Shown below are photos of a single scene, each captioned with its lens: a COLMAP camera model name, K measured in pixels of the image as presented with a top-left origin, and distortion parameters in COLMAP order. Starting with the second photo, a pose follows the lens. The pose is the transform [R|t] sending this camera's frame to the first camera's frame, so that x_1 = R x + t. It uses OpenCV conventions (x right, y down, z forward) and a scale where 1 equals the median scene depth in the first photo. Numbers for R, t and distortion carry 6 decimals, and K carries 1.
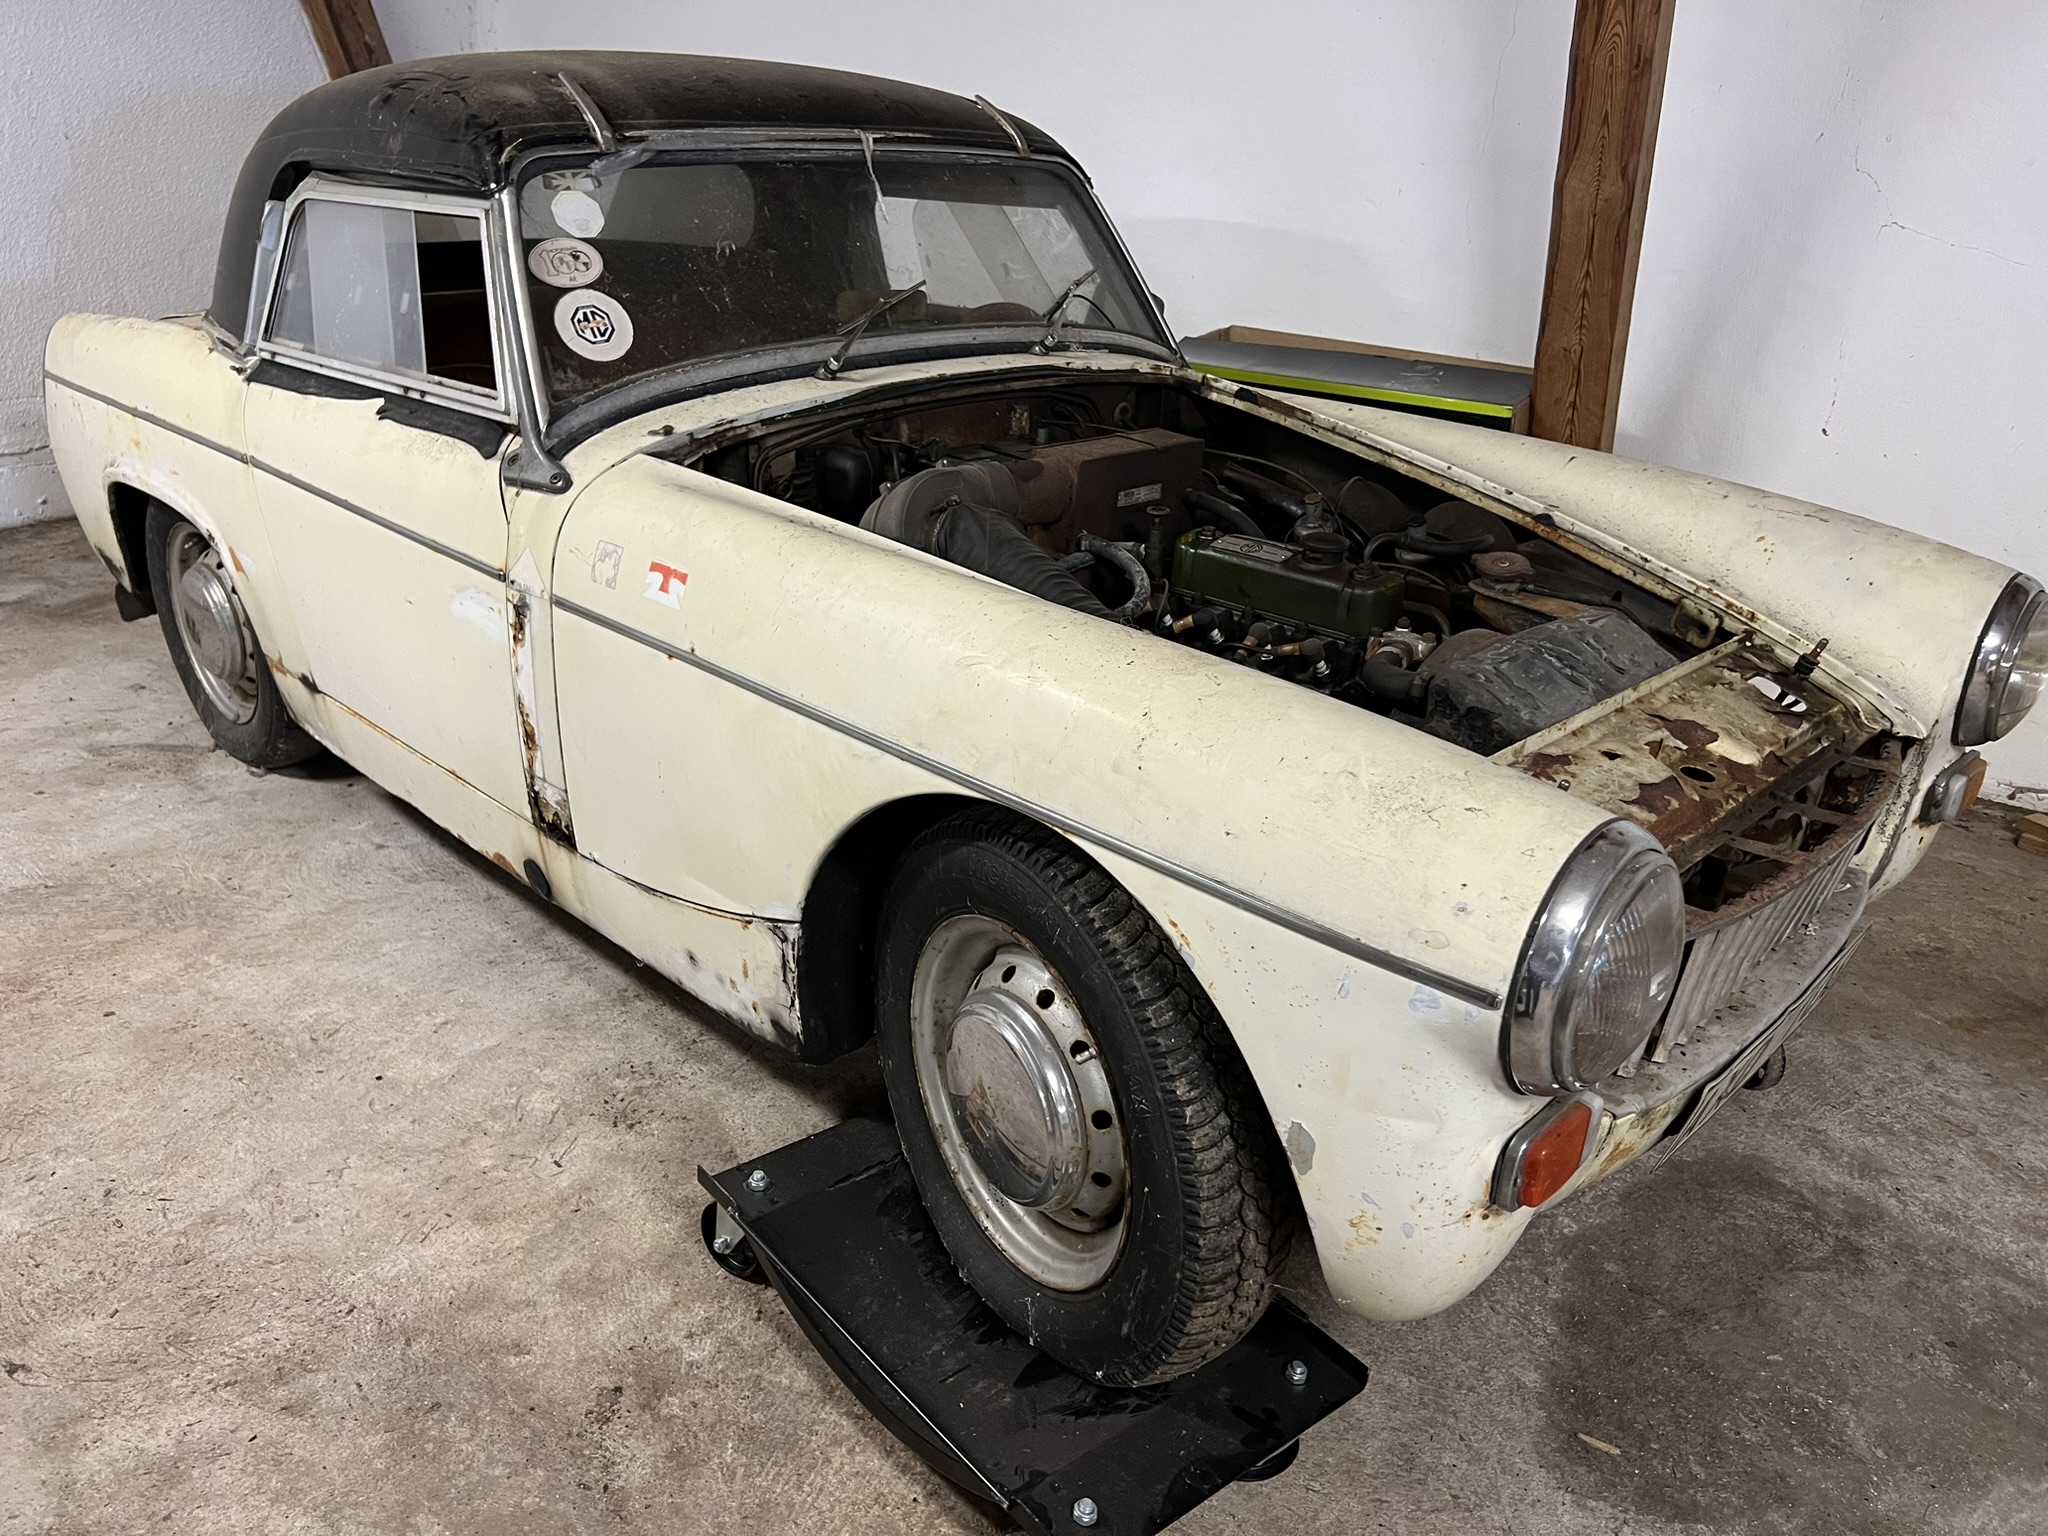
lens RADIAL K [[1546.0, 0, 1014.2], [0, 1546.0, 776.9], [0, 0, 1]] dist [0.045338, -0.071529]
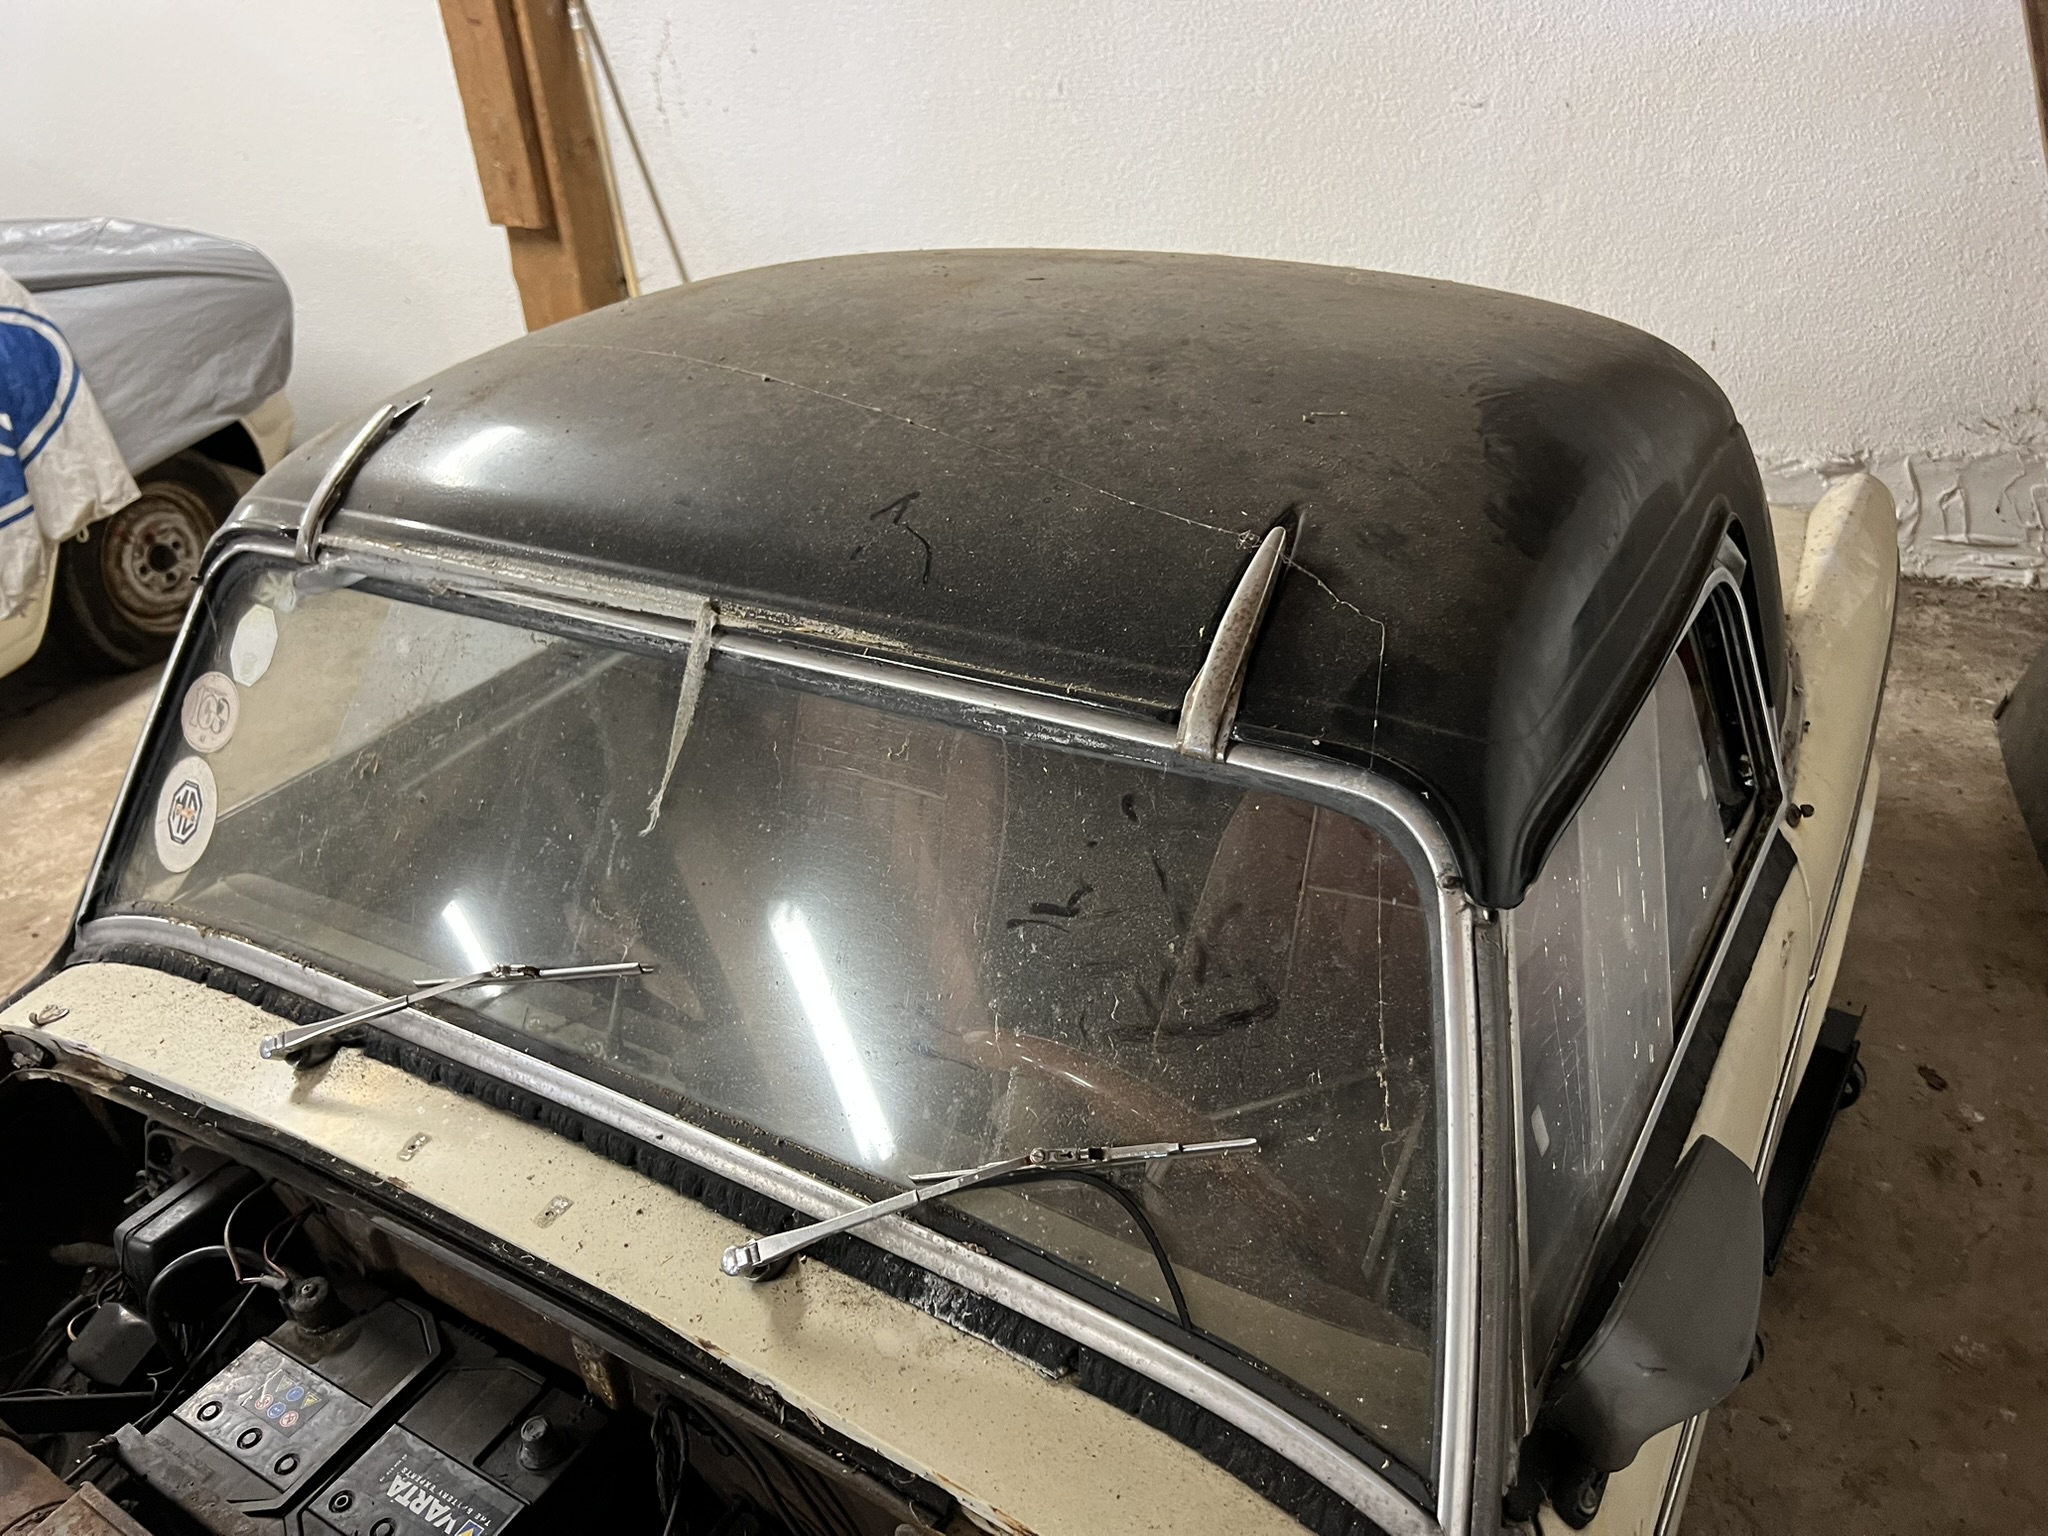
lens RADIAL K [[1568.7, 0, 1024.0], [0, 1568.7, 768.0], [0, 0, 1]] dist [0.039915, -0.060134]
pose [[0.224202, 0.431694, -0.873713, 0.364350], [-0.302254, 0.883128, 0.358785, -0.612519], [0.926486, 0.183643, 0.328480, 1.029665]]
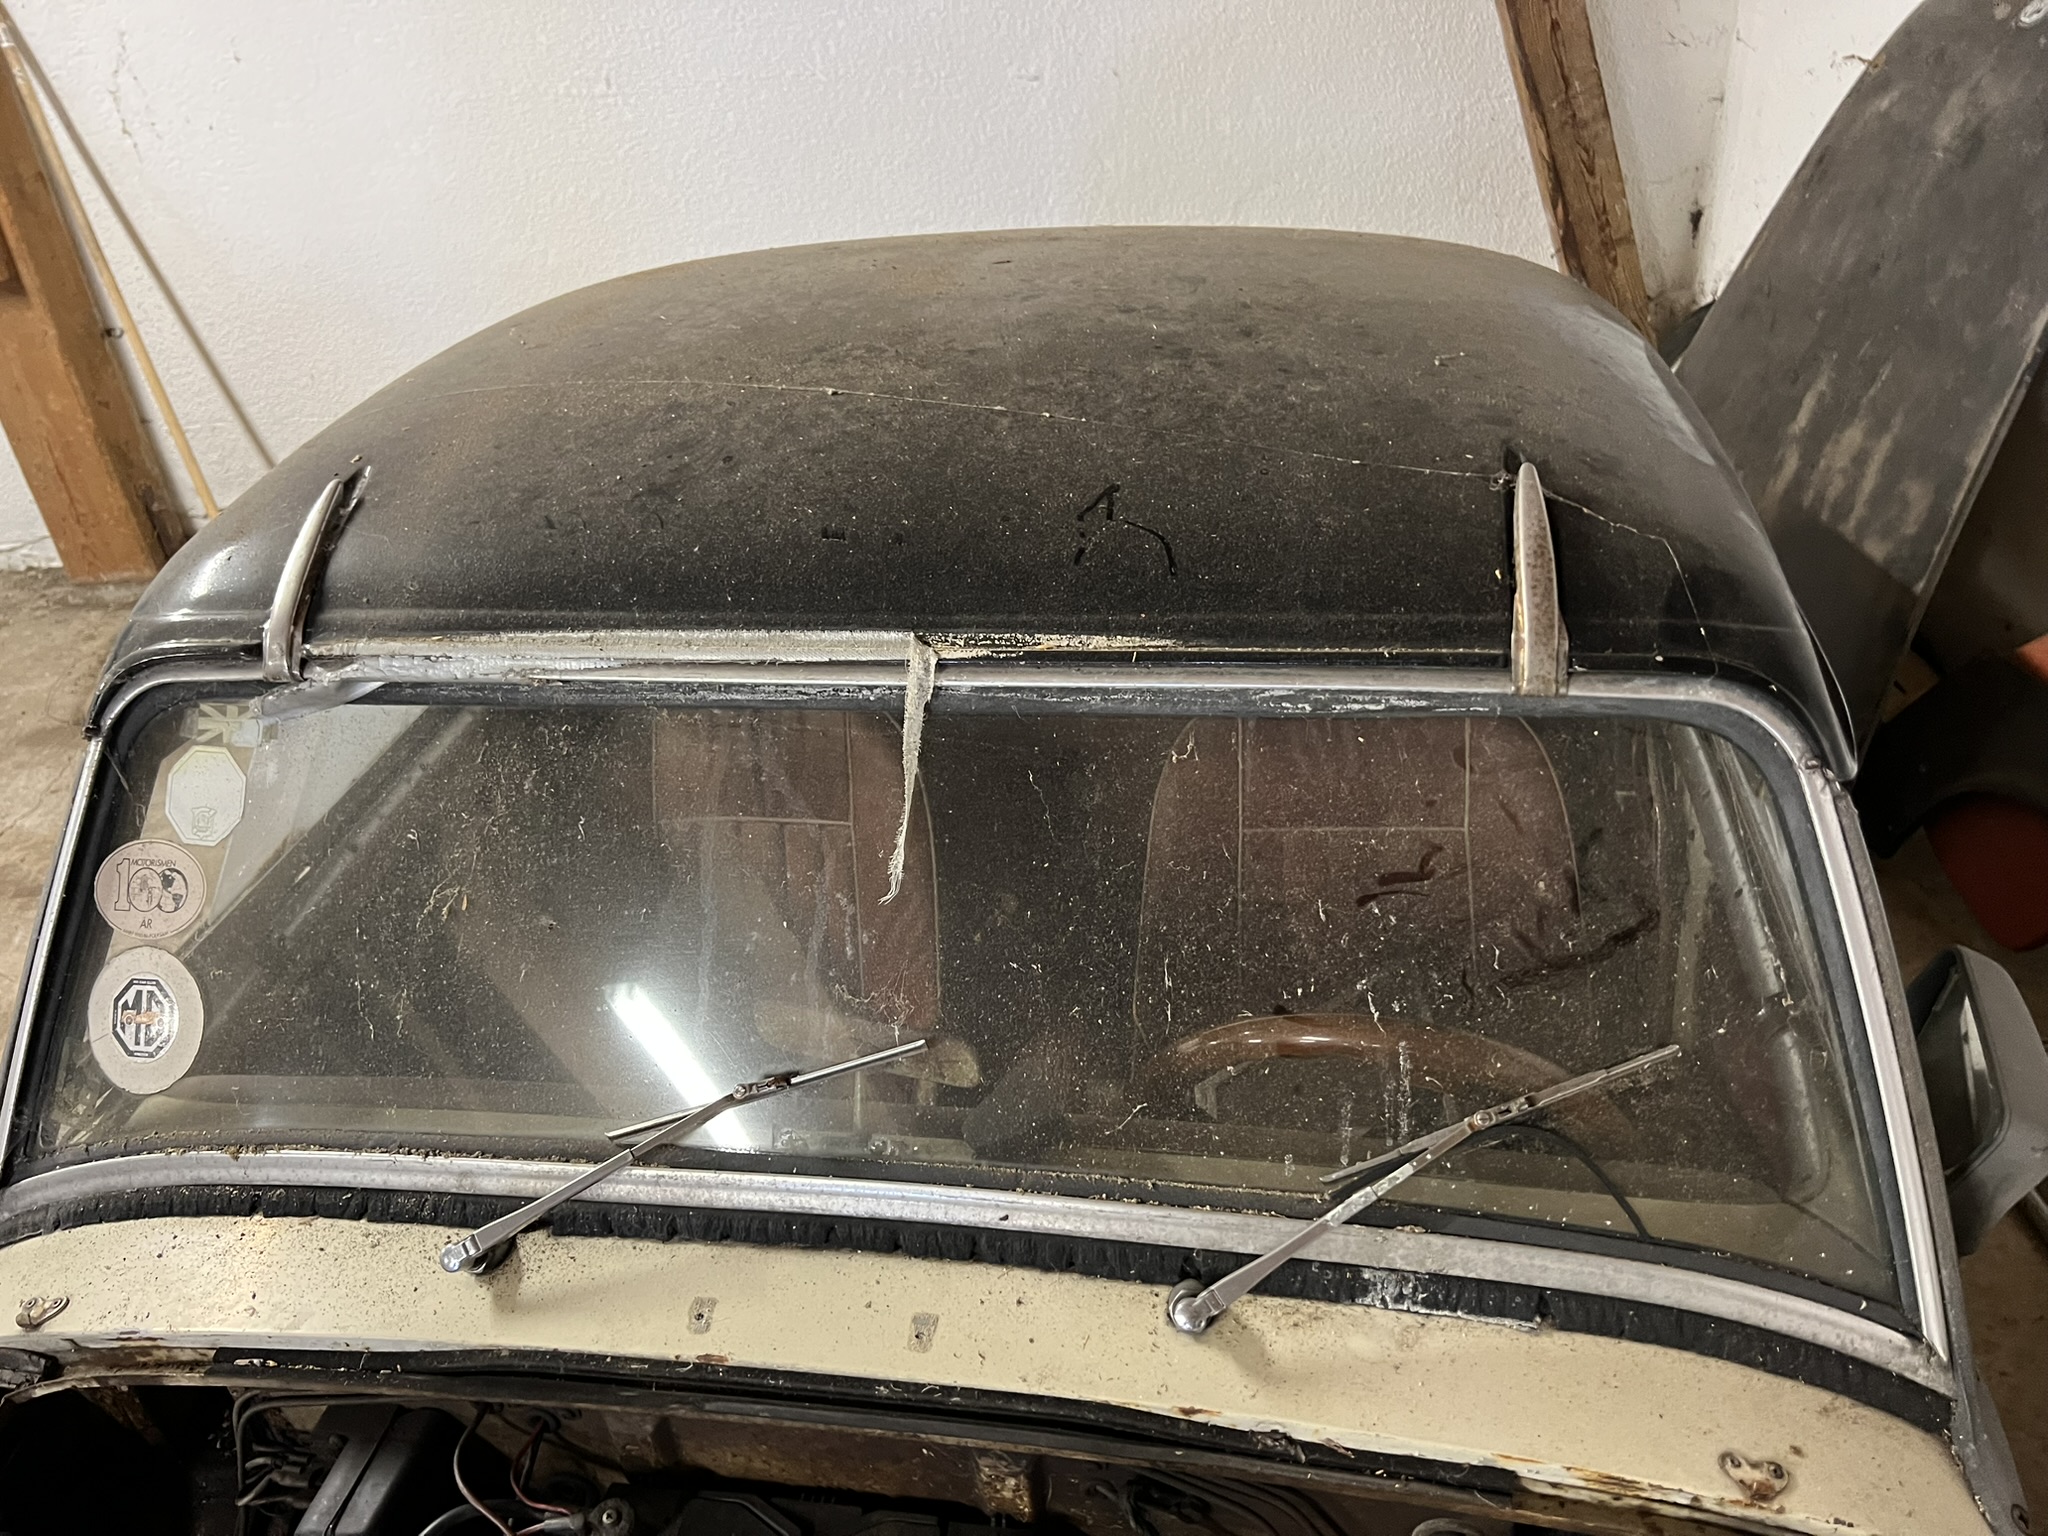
lens RADIAL K [[1551.5, 0, 1027.2], [0, 1551.5, 774.5], [0, 0, 1]] dist [0.037806, -0.049868]
pose [[0.573676, 0.361399, -0.735042, 0.247848], [-0.227781, 0.932389, 0.280653, -0.546960], [0.786773, 0.006425, 0.617209, 0.843532]]
